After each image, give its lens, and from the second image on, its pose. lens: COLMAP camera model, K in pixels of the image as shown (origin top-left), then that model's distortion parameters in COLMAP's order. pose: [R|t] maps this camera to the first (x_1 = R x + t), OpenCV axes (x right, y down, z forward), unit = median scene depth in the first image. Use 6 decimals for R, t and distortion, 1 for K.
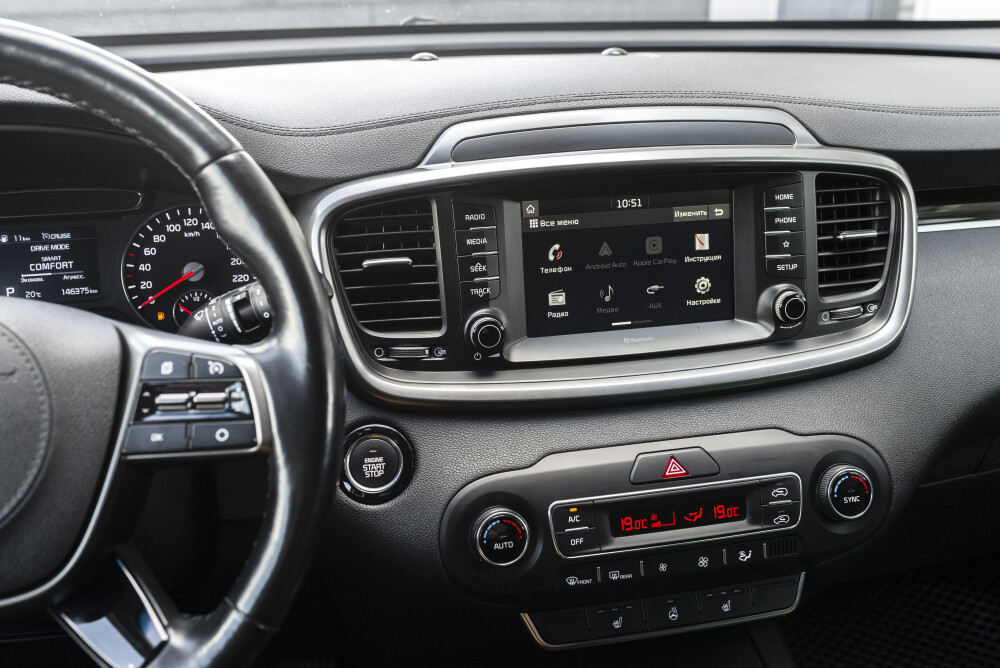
lens RADIAL K [[1035.5, 0, 496.7], [0, 1035.5, 304.0], [0, 0, 1]] dist [0.002388, 0.008886]
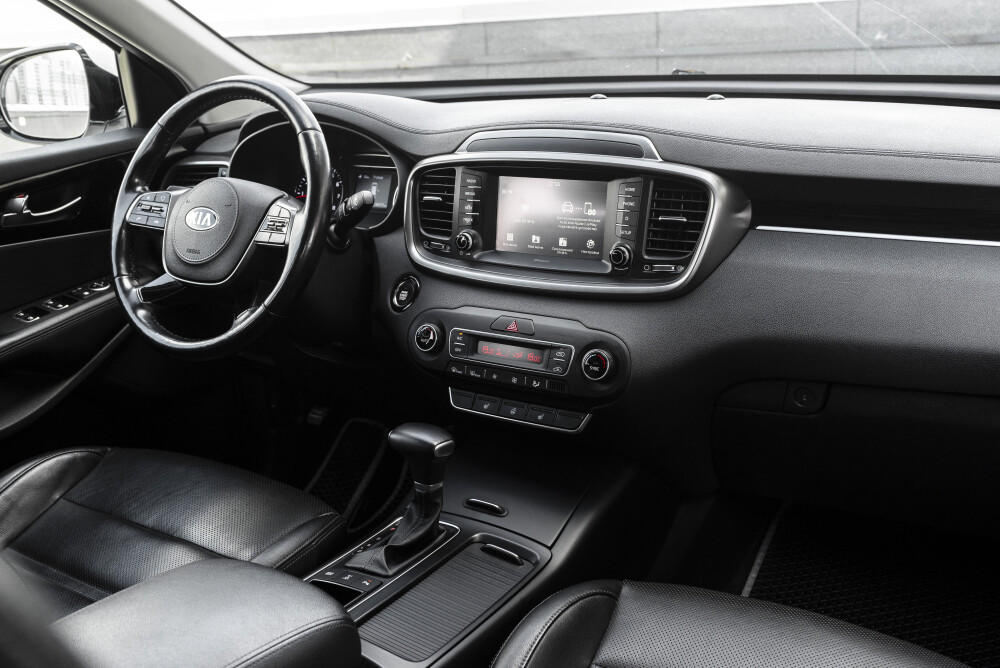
lens RADIAL K [[1009.7, 0, 500.0], [0, 1009.7, 334.0], [0, 0, 1]] dist [0.004499, 0.008550]
pose [[0.686520, 0.193692, -0.700838, 1.347466], [-0.188325, 0.978342, 0.085909, 0.022172], [0.702300, 0.073007, 0.708128, -0.263091]]
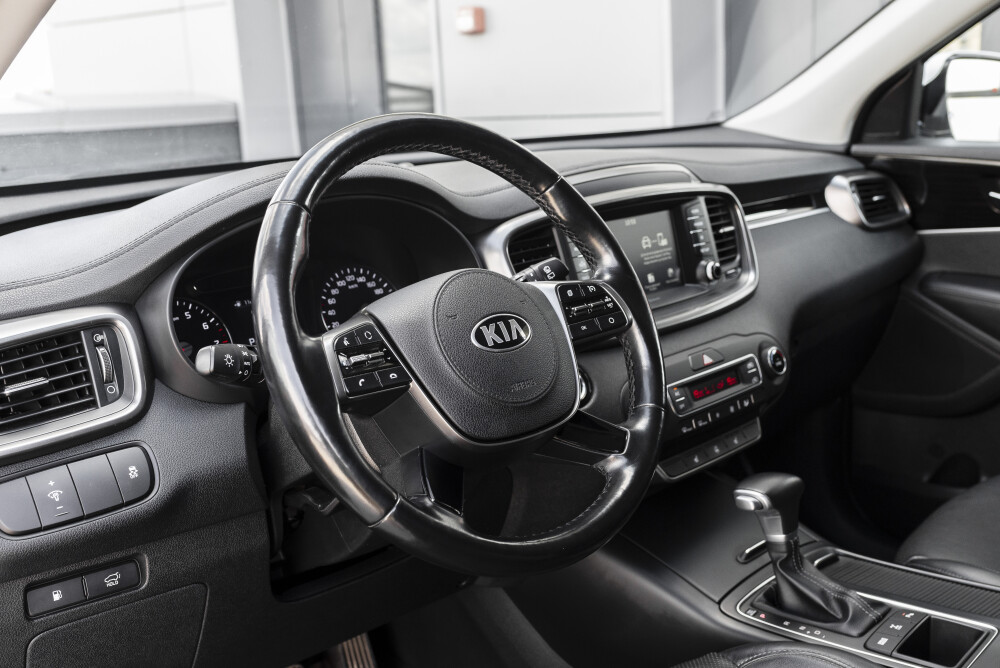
lens RADIAL K [[1009.7, 0, 500.0], [0, 1009.7, 334.0], [0, 0, 1]] dist [0.004499, 0.008550]
pose [[0.857246, -0.155090, 0.490995, -0.912825], [0.220292, 0.972352, -0.077479, 0.164558], [-0.465404, 0.174580, 0.867710, -0.304072]]
